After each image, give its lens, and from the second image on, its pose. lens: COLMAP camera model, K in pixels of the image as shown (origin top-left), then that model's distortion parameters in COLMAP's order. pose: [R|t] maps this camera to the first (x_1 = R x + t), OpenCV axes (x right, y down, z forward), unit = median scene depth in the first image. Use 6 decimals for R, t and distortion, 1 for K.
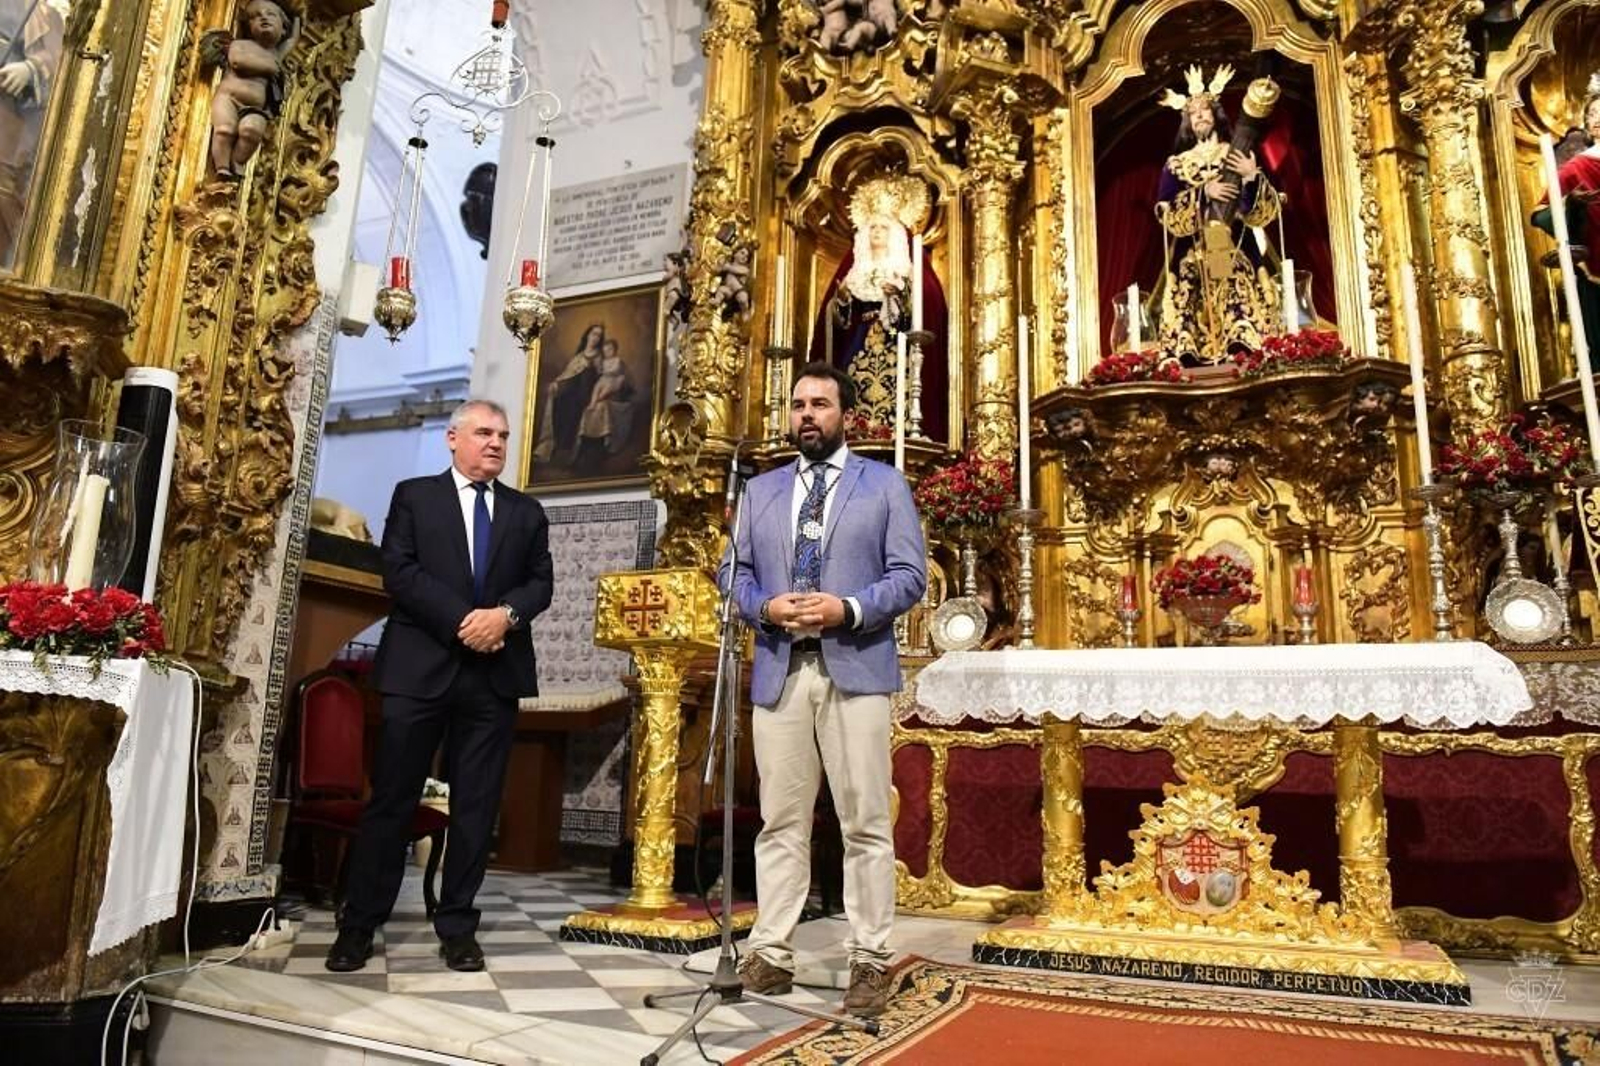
lens RADIAL K [[1085.7, 0, 801.7], [0, 1085.7, 527.7], [0, 0, 1]] dist [-0.055018, 0.000959]
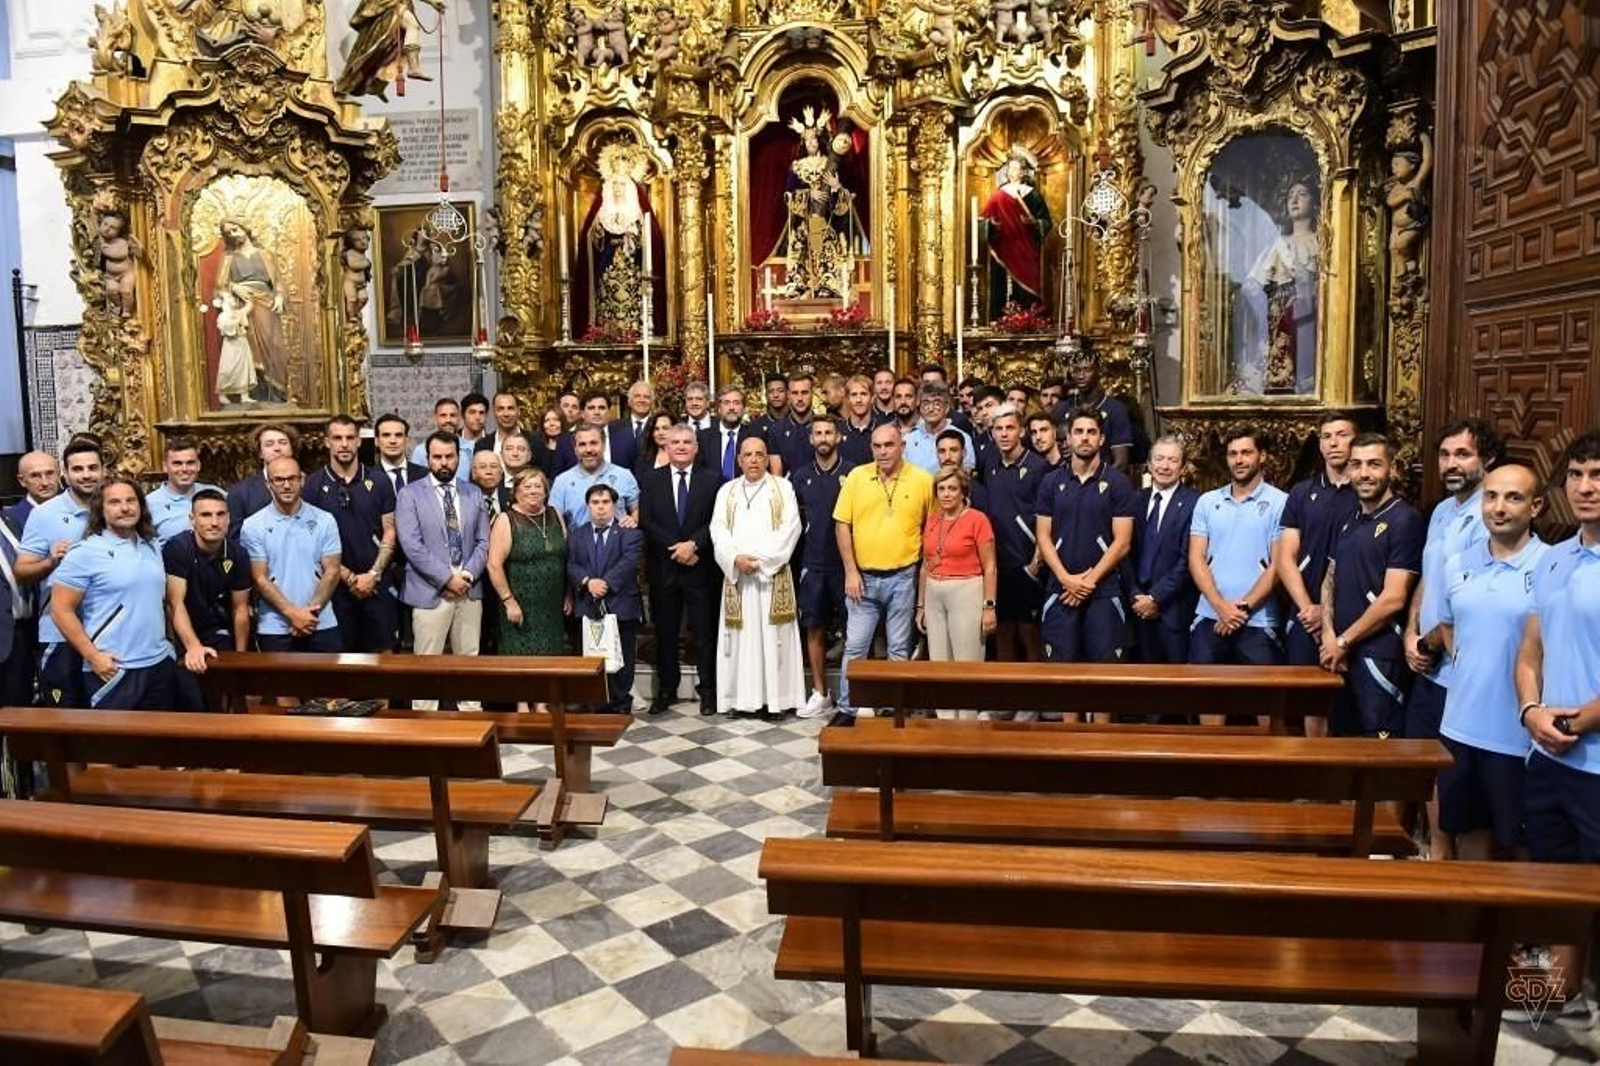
lens RADIAL K [[1085.7, 0, 799.9], [0, 1085.7, 529.7], [0, 0, 1]] dist [-0.055018, 0.000959]
pose [[0.958854, -0.078229, 0.272908, -0.202487], [-0.014711, 0.946304, 0.322944, -0.435150], [-0.283518, -0.313671, 0.906216, -0.931152]]
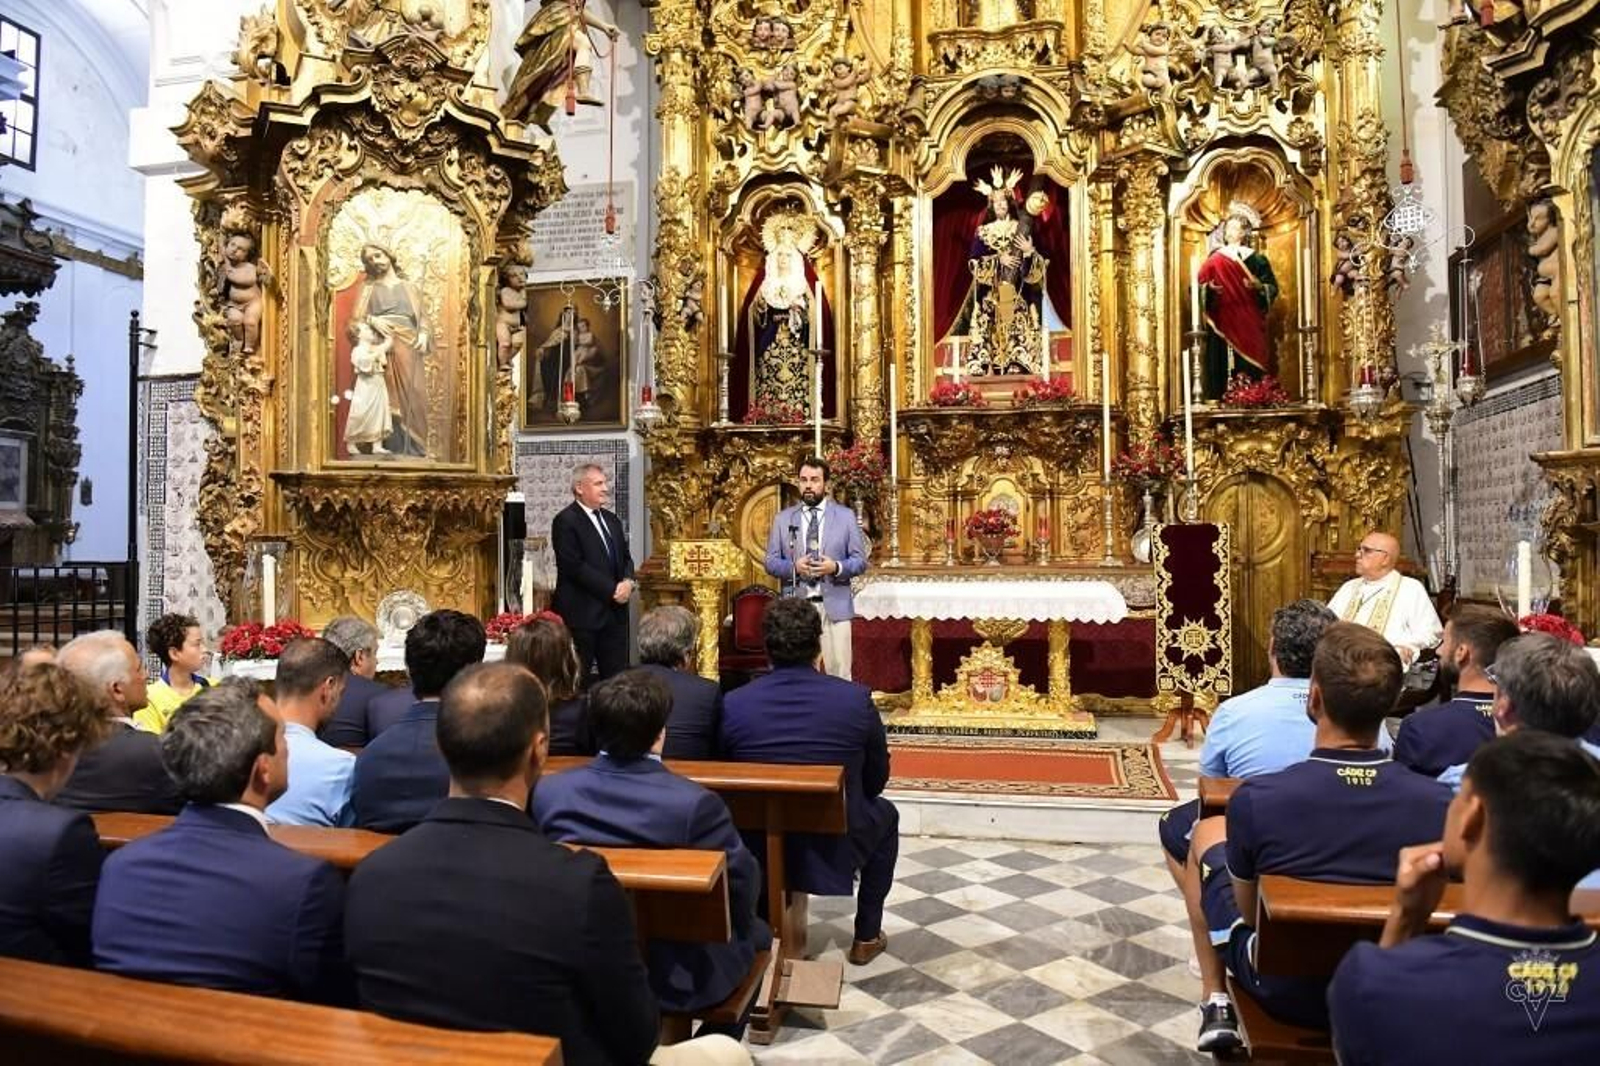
lens RADIAL K [[1085.7, 0, 798.3], [0, 1085.7, 529.4], [0, 0, 1]] dist [-0.055018, 0.000959]
pose [[0.981898, -0.037593, 0.185640, -0.269230], [-0.000677, 0.979403, 0.201916, -0.293308], [-0.189407, -0.198386, 0.961648, -0.657298]]
